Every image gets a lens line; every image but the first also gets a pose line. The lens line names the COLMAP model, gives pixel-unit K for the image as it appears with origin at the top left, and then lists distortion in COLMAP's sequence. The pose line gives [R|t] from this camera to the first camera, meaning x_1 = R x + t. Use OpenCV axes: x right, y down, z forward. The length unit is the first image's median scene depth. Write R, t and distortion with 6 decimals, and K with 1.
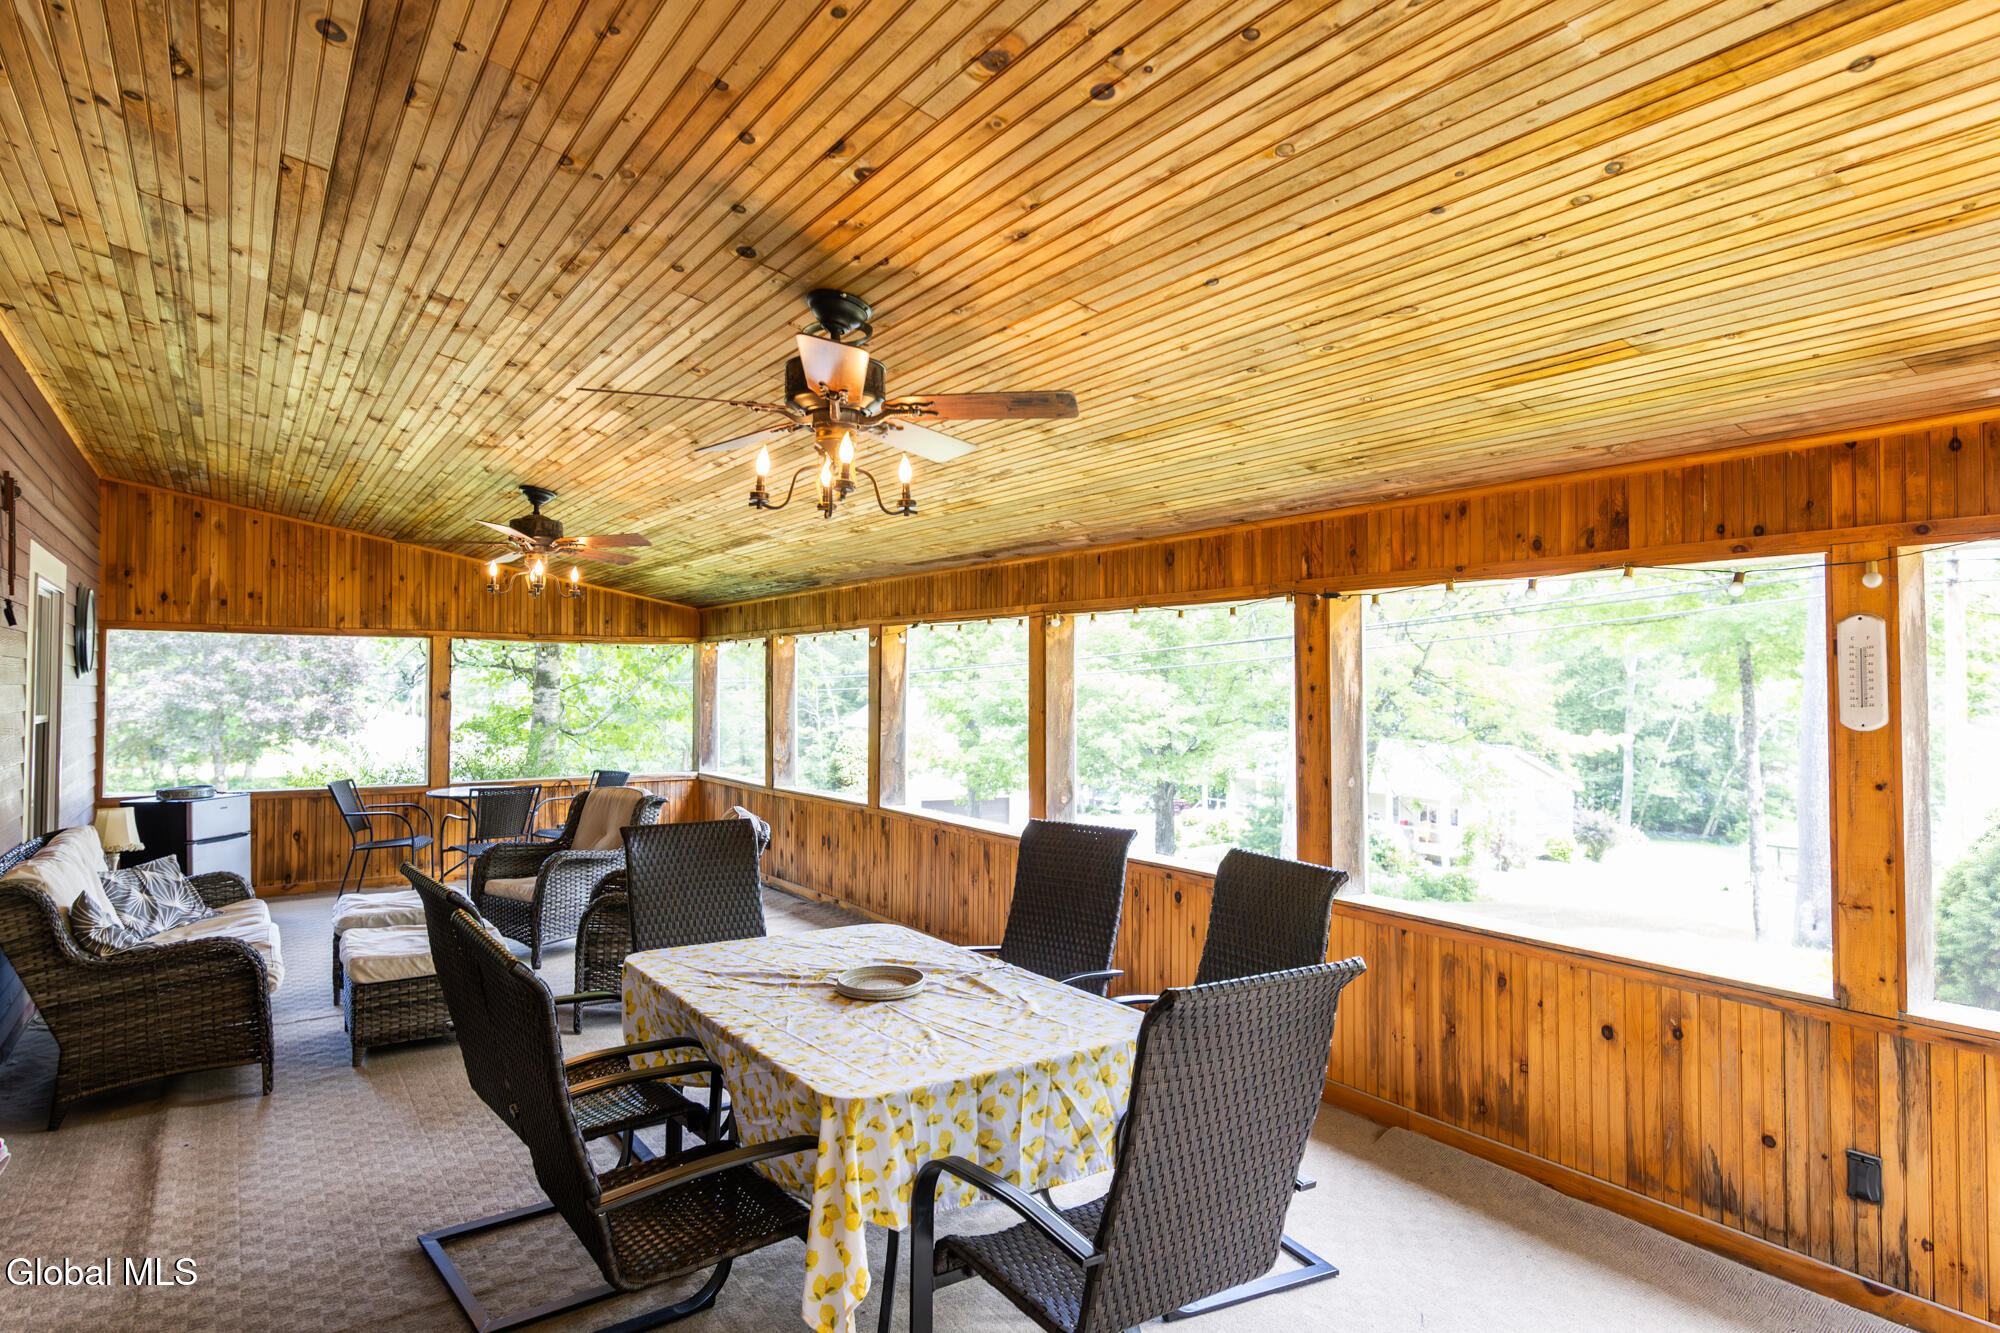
lens RADIAL K [[1104.6, 0, 1000.0], [0, 1104.6, 666.5], [0, 0, 1]] dist [0.003231, 0.000912]
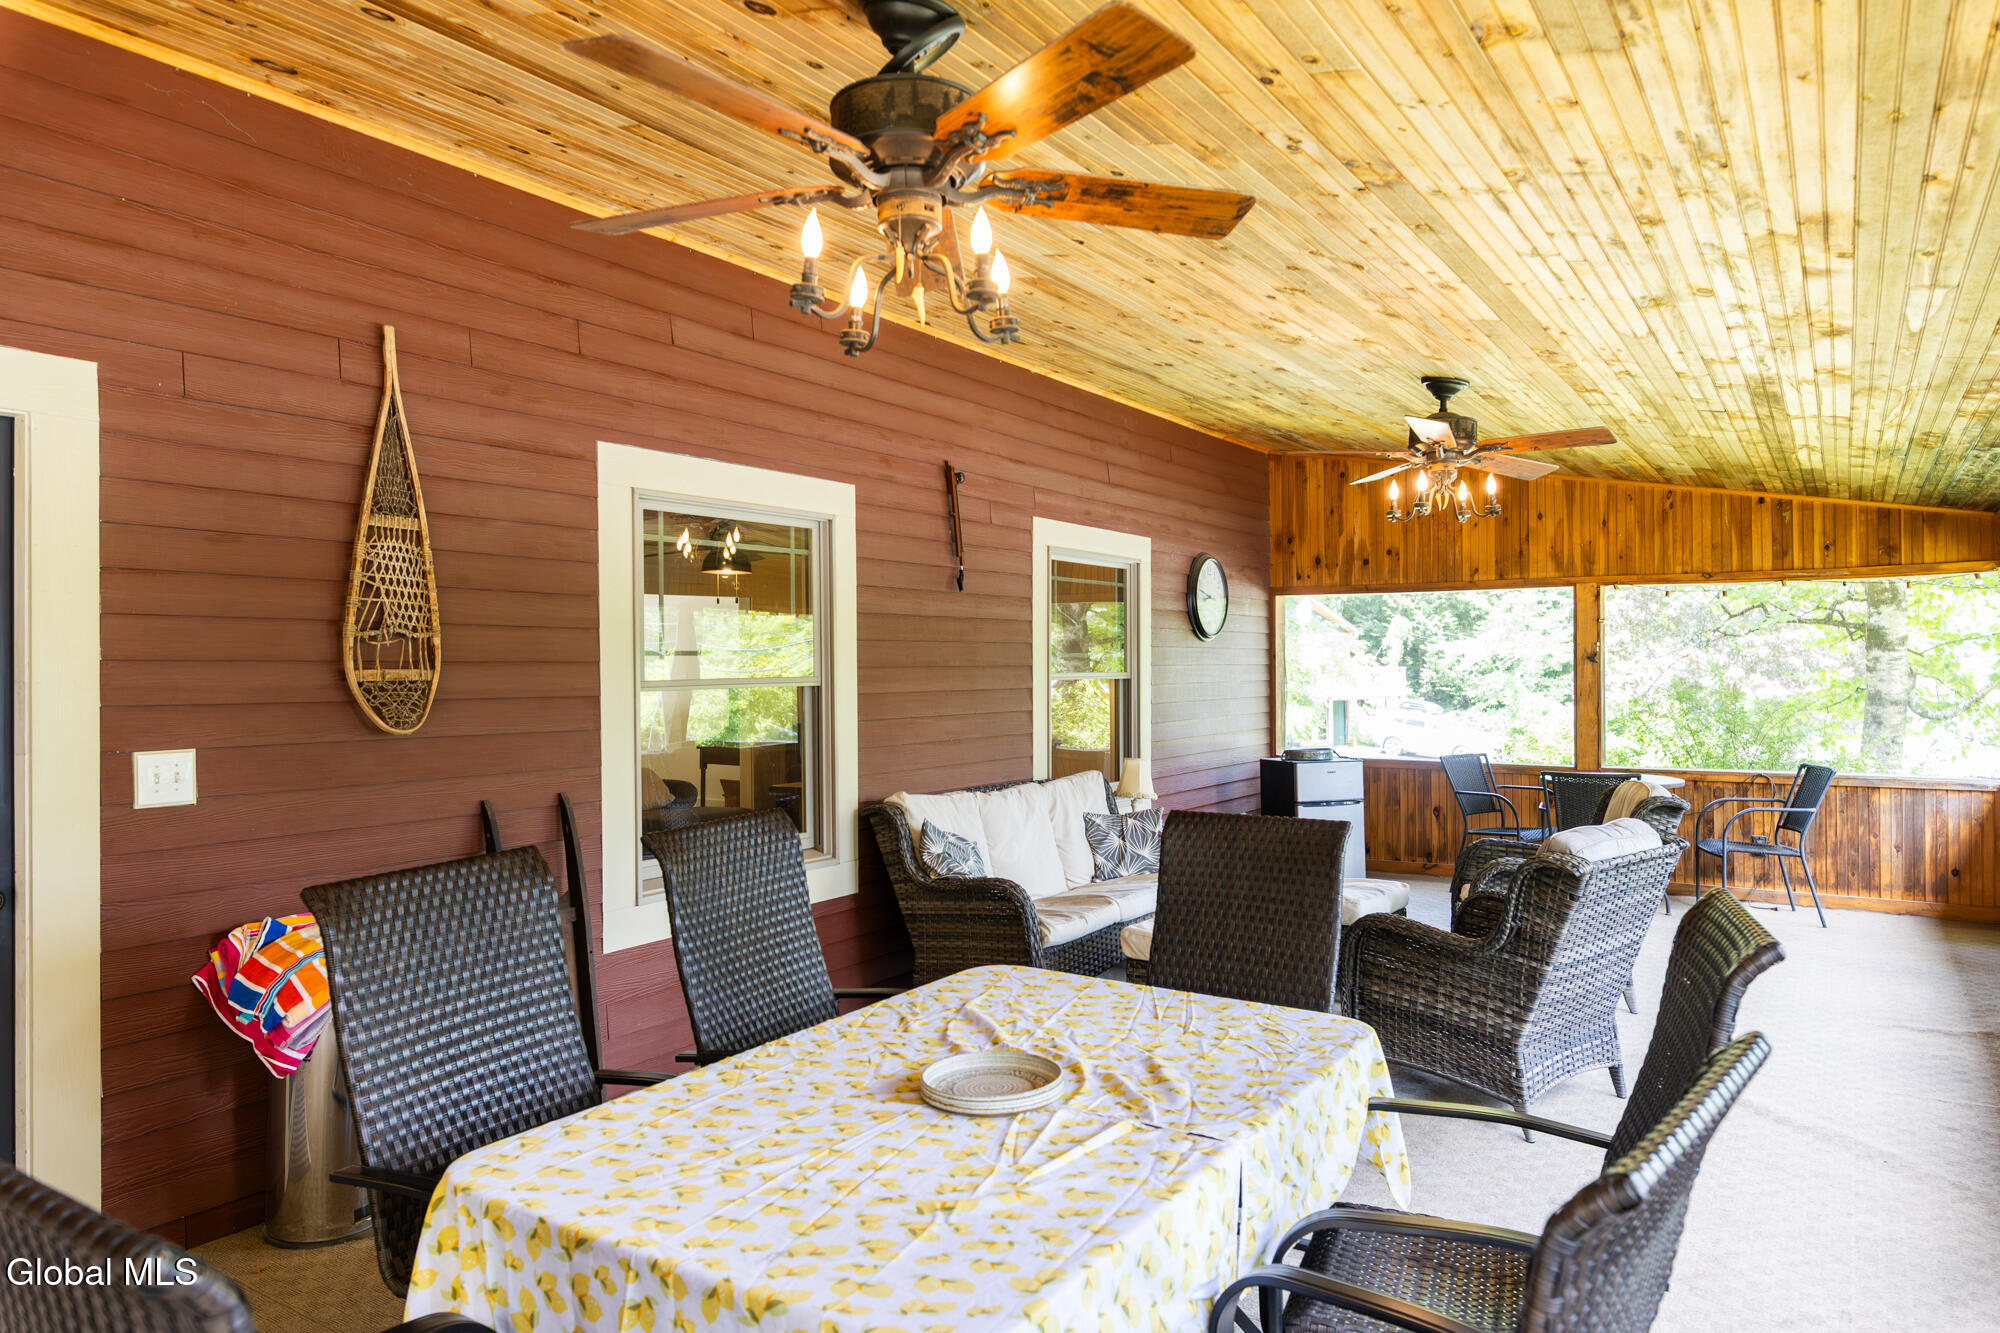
lens RADIAL K [[1279.0, 0, 1000.0], [0, 1279.0, 666.5], [0, 0, 1]] dist [0.002625, 0.000782]
pose [[0.398285, -0.003563, -0.917255, 0.190273], [0.023950, 0.999692, 0.006516, 0.017933], [0.916949, -0.024564, 0.398248, 0.253399]]
